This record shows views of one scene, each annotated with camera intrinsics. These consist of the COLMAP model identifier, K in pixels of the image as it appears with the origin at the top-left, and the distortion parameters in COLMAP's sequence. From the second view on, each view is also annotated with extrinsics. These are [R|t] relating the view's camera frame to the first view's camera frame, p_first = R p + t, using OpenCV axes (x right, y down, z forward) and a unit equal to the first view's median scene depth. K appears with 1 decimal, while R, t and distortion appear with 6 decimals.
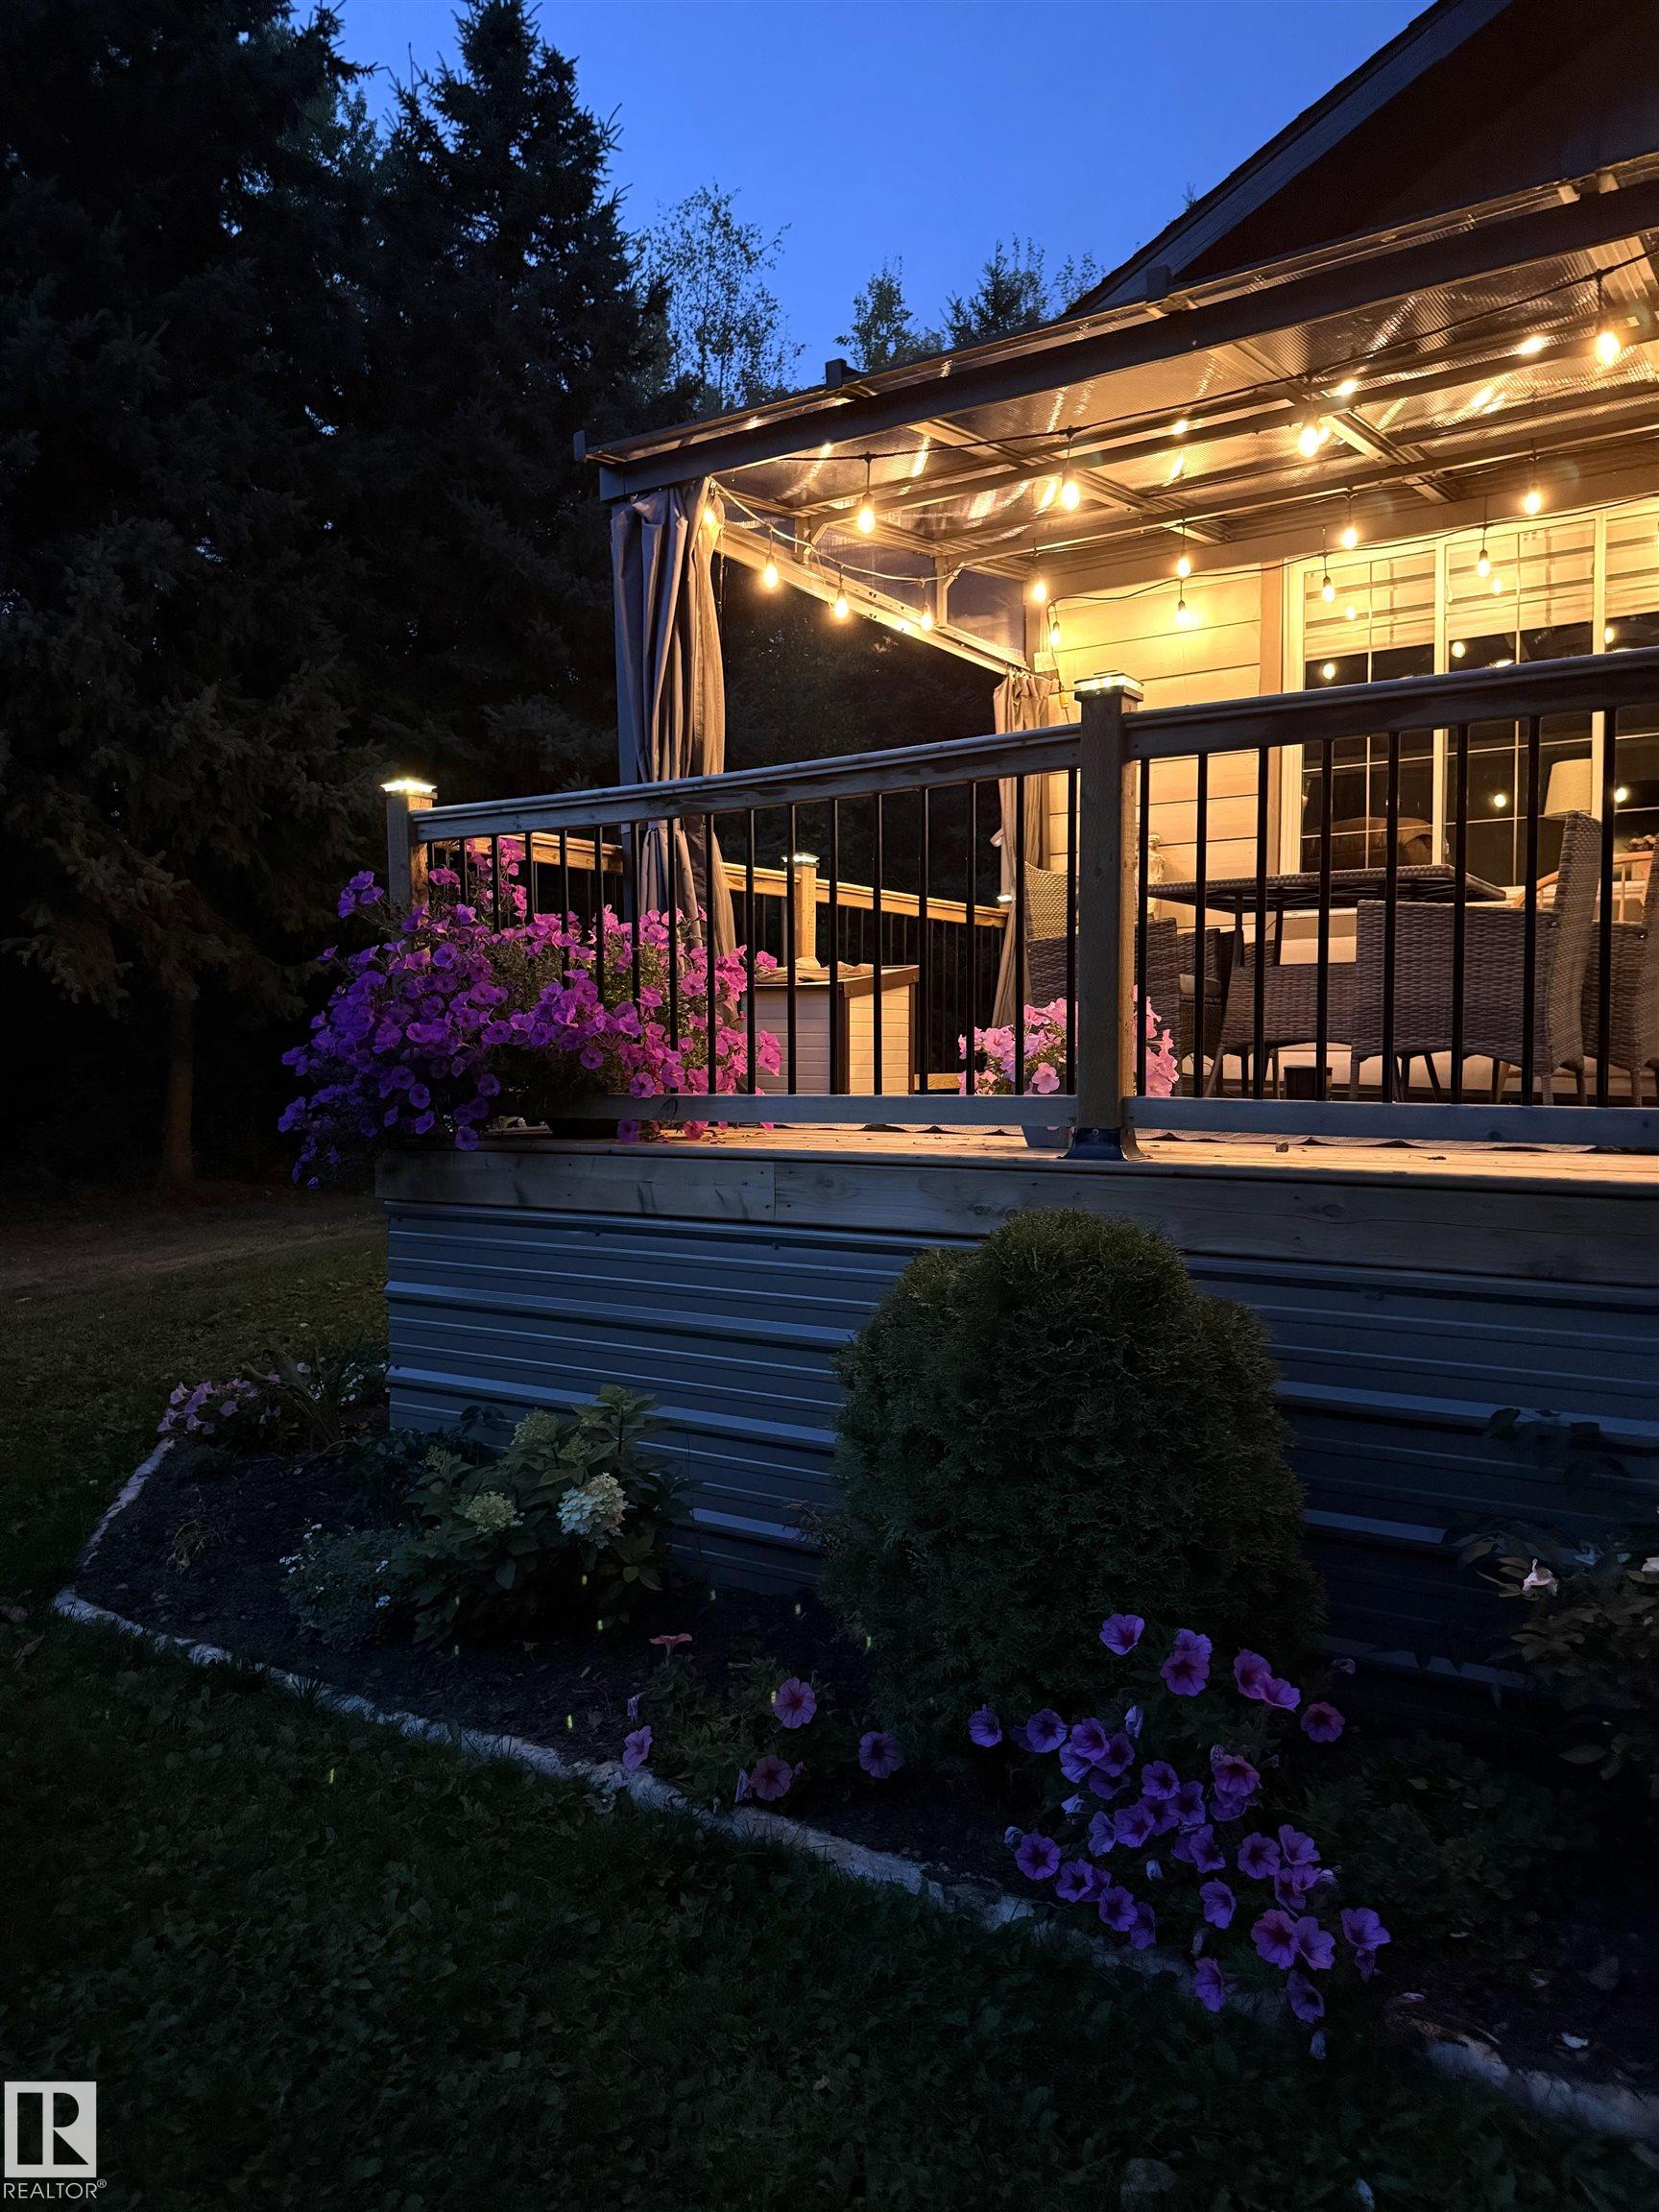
lens RADIAL K [[1519.1, 0, 829.5], [0, 1519.1, 1106.0], [0, 0, 1]] dist [0.035565, -0.002356]
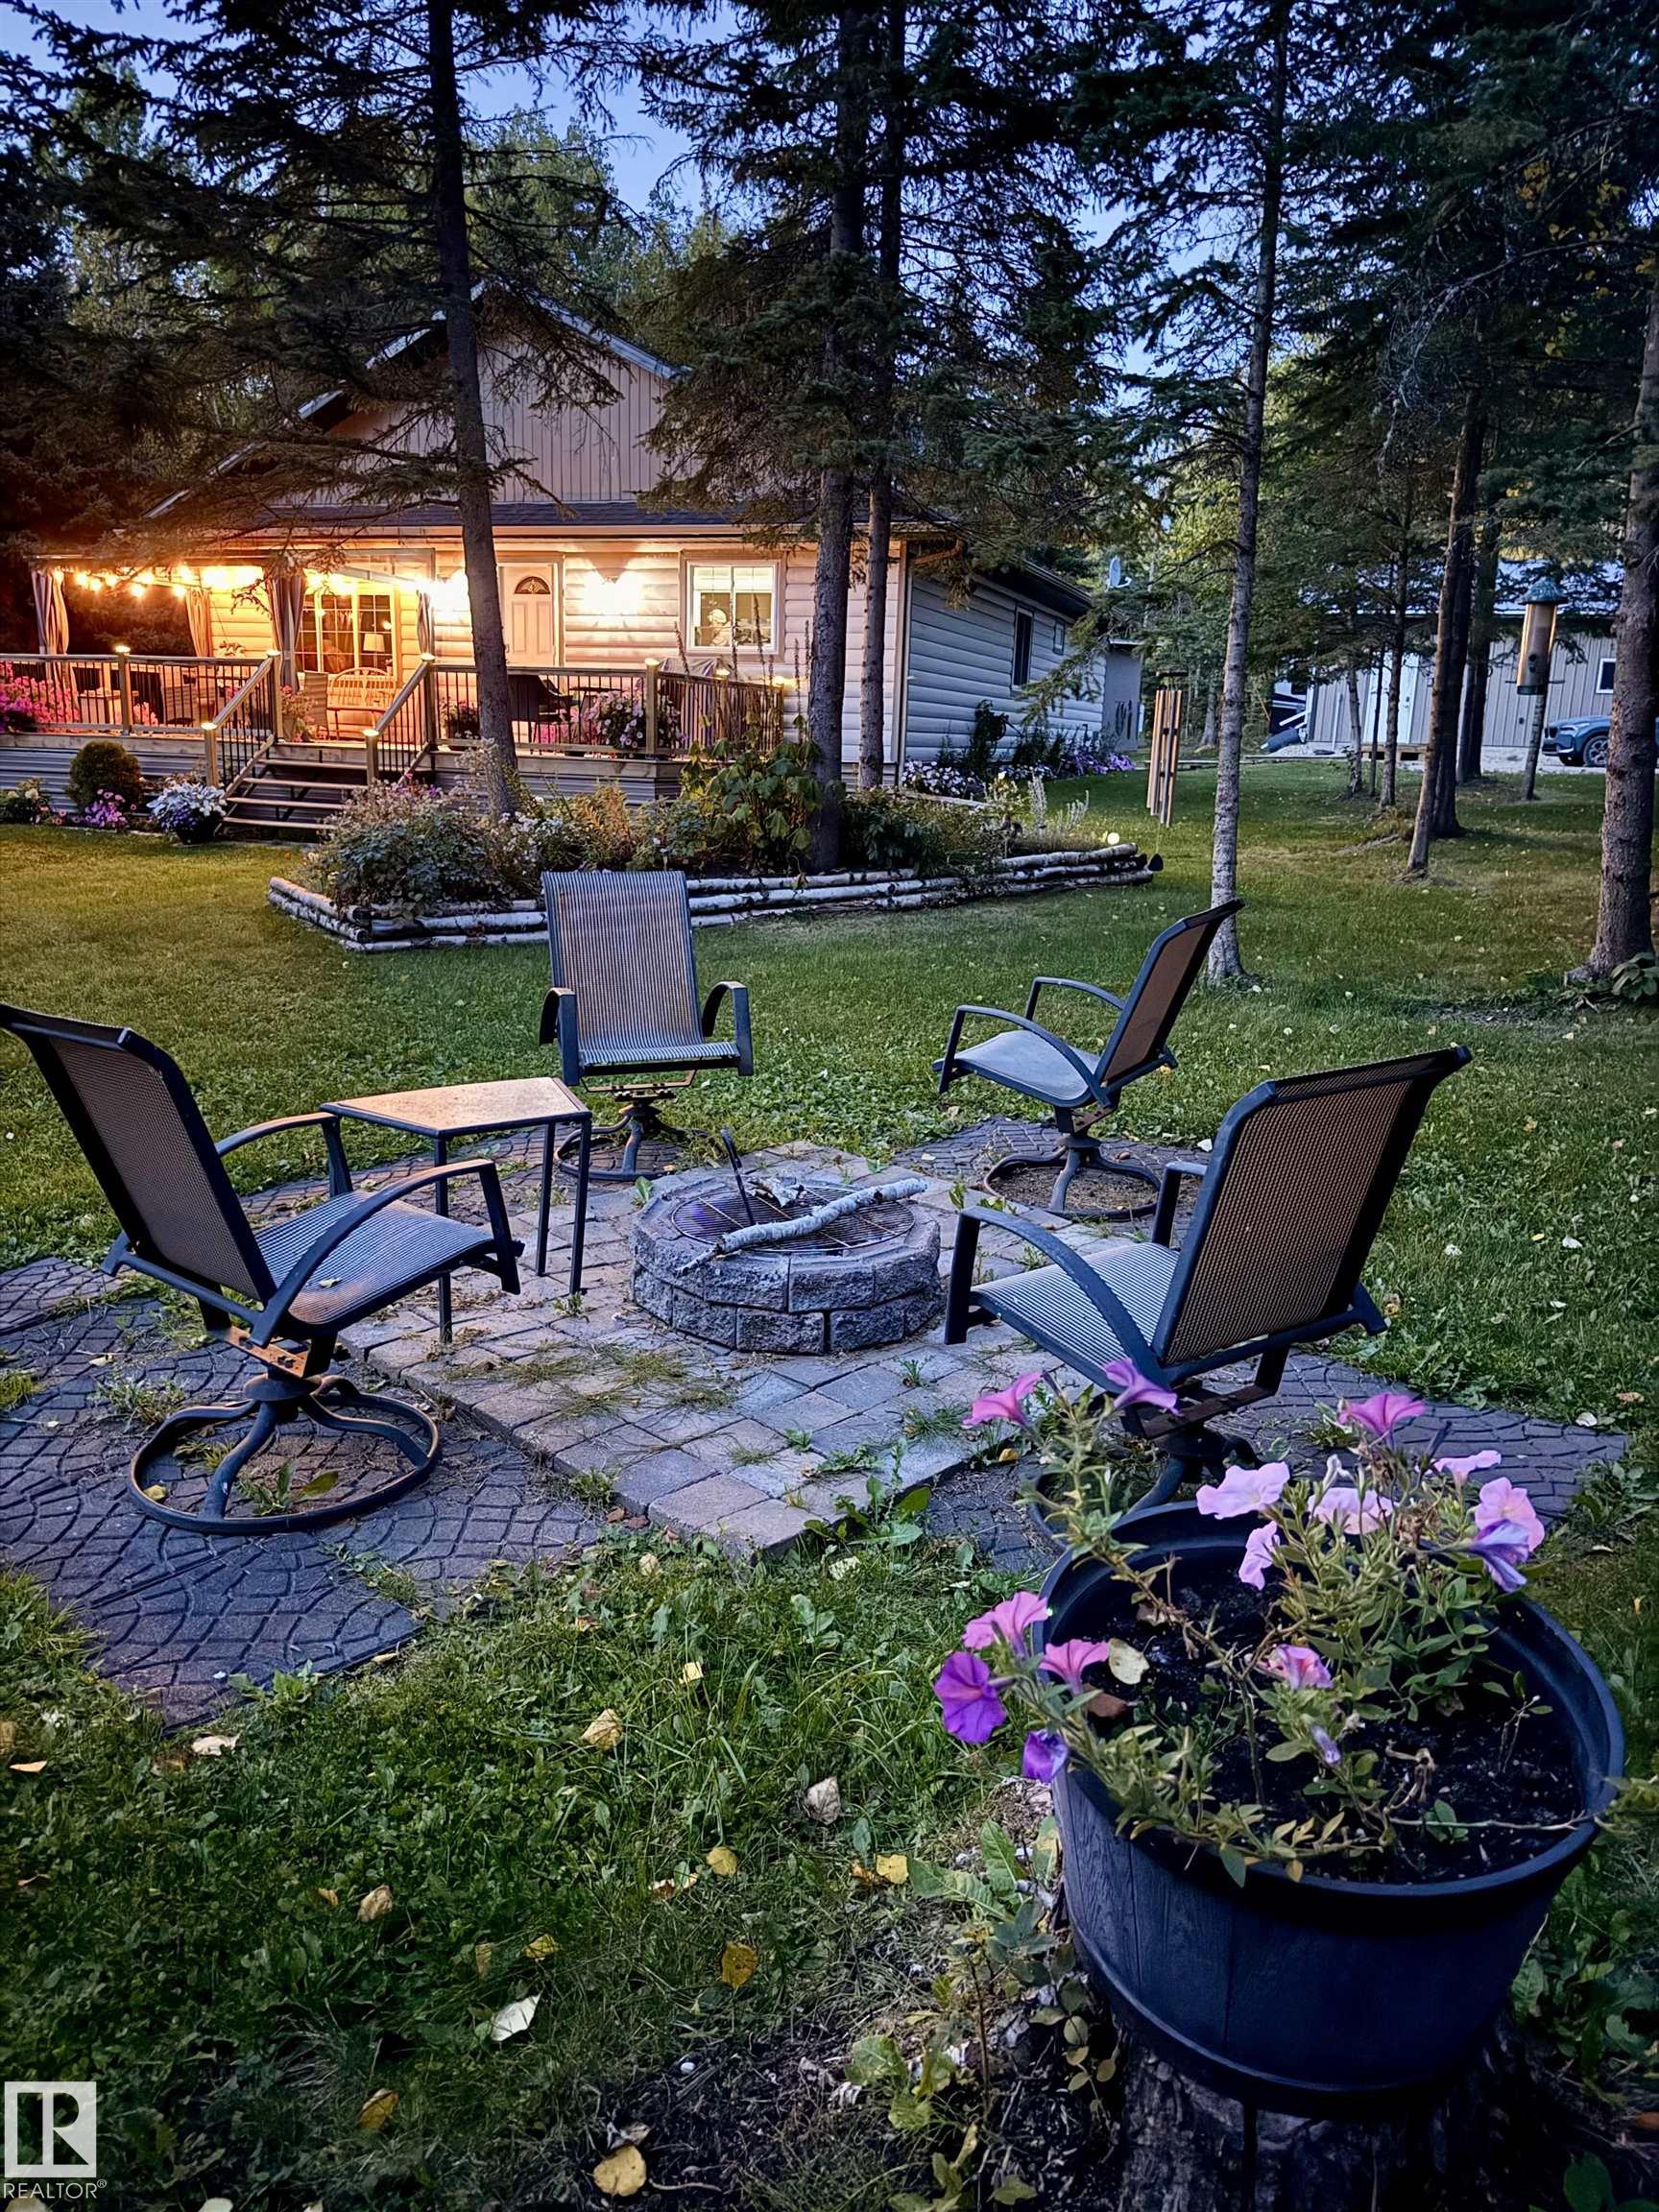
lens RADIAL K [[1519.1, 0, 829.5], [0, 1519.1, 1106.0], [0, 0, 1]] dist [0.035565, -0.002356]
pose [[0.972959, -0.016383, 0.230398, 1.126521], [-0.032132, 0.978183, 0.205247, 0.101192], [-0.228734, -0.207100, 0.951205, -4.324482]]
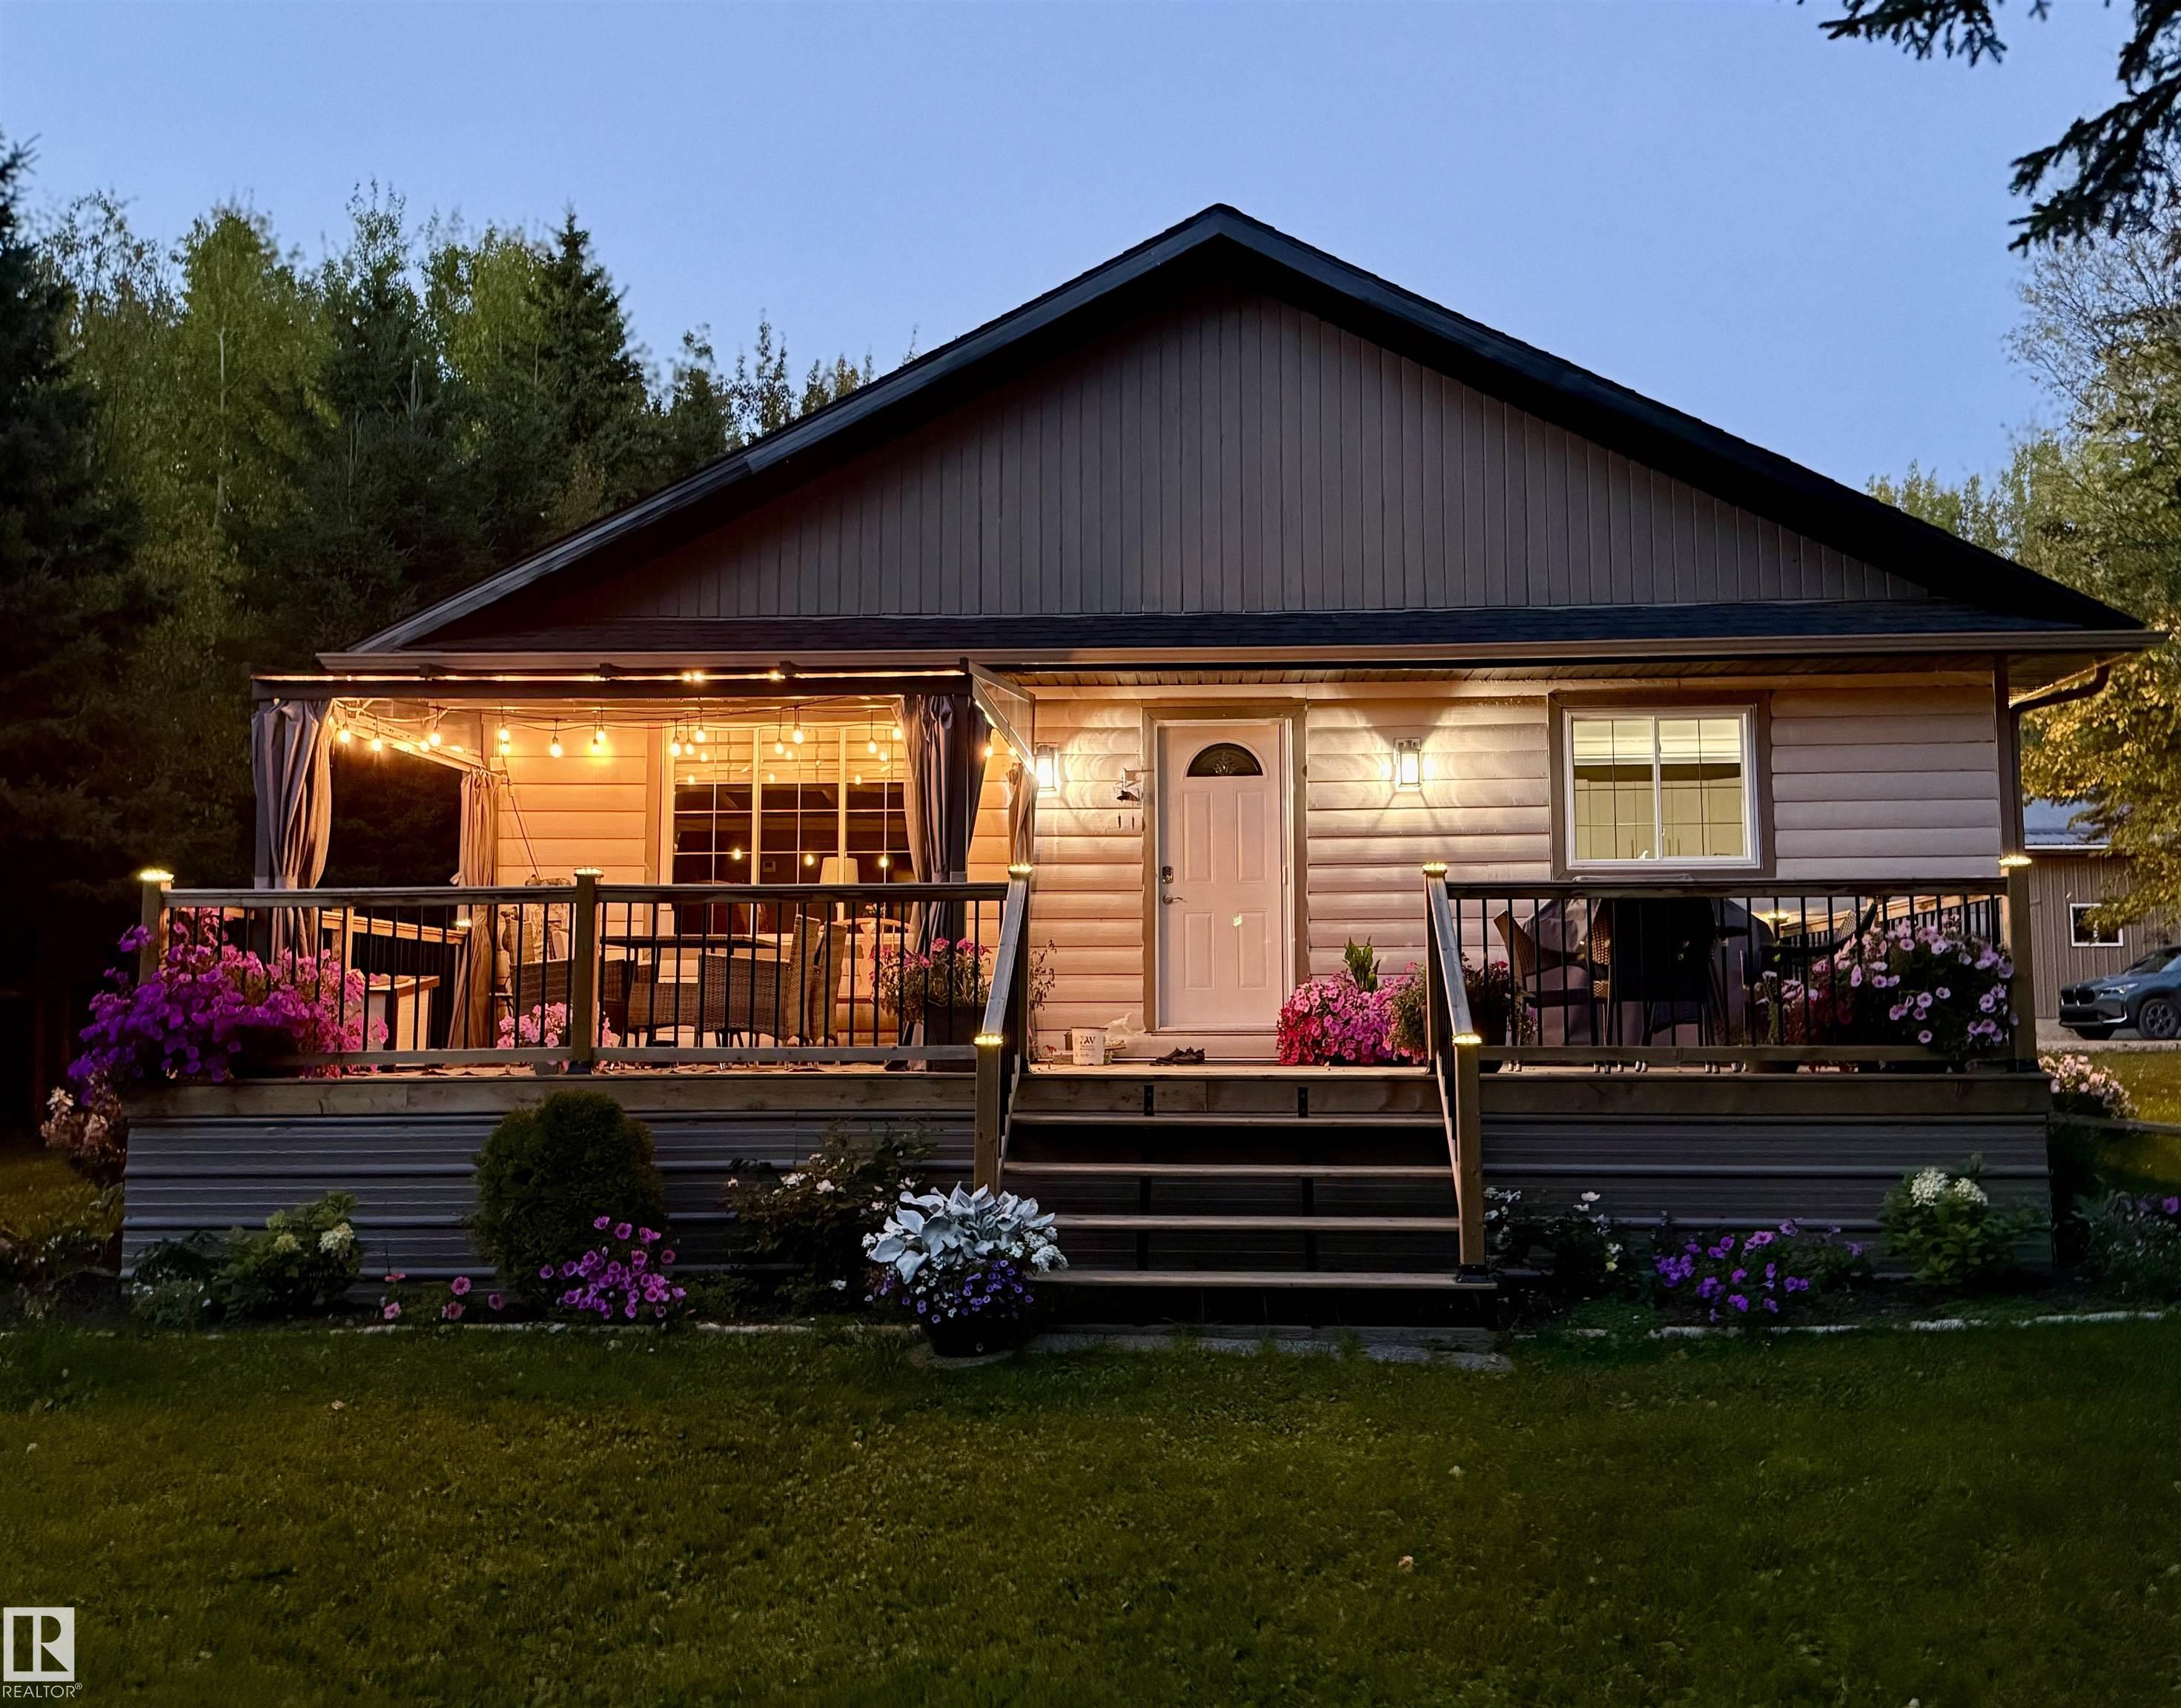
lens RADIAL K [[1841.4, 0, 1095.5], [0, 1841.4, 885.9], [0, 0, 1]] dist [0.242665, -0.367852]
pose [[0.867296, 0.046667, 0.495601, -0.461056], [0.011779, 0.993393, -0.114154, 0.068582], [-0.497654, 0.104843, 0.861016, -1.517591]]
